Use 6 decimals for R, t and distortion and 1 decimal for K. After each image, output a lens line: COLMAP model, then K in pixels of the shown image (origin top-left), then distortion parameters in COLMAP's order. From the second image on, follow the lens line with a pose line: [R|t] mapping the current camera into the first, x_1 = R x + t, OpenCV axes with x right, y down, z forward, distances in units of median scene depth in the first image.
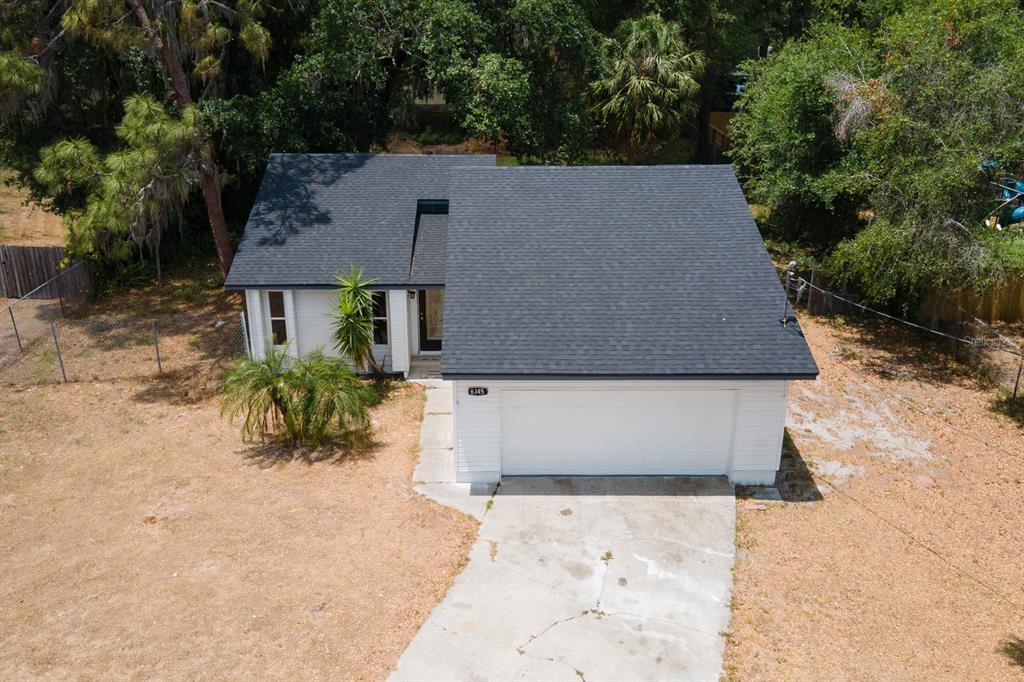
lens RADIAL K [[917.0, 0, 521.6], [0, 917.0, 368.4], [0, 0, 1]] dist [0.000419, 0.070613]
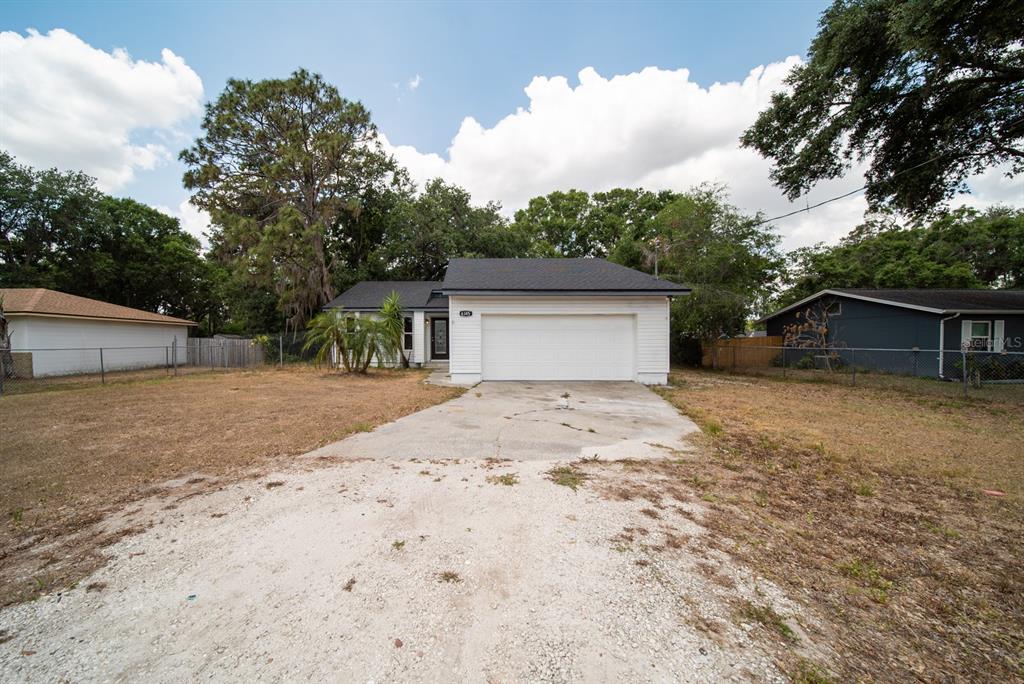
lens RADIAL K [[384.9, 0, 469.2], [0, 384.9, 351.0], [0, 0, 1]] dist [0.000574, -0.000567]
pose [[0.999711, -0.011704, -0.021001, -0.026382], [0.003335, 0.932566, -0.360985, 0.284025], [0.023809, 0.360811, 0.932335, 0.378111]]
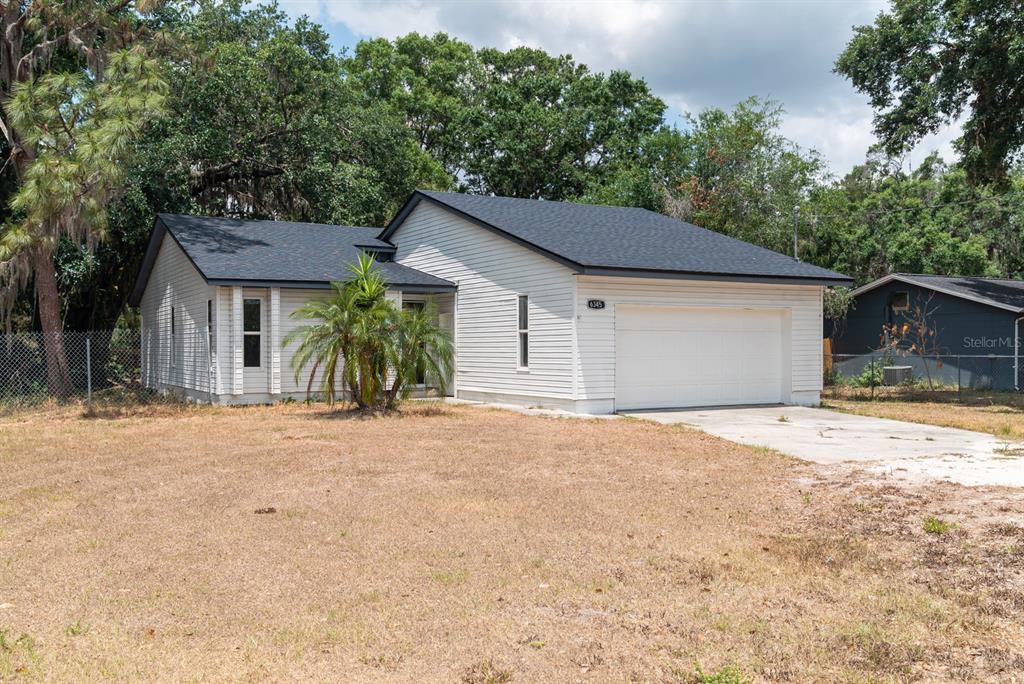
lens RADIAL K [[924.3, 0, 538.8], [0, 924.3, 364.8], [0, 0, 1]] dist [0.003097, 0.018098]
pose [[0.875625, -0.024735, 0.482359, -0.514910], [0.198280, 0.929062, -0.312295, 0.338864], [-0.440417, 0.369095, 0.818414, 0.224522]]
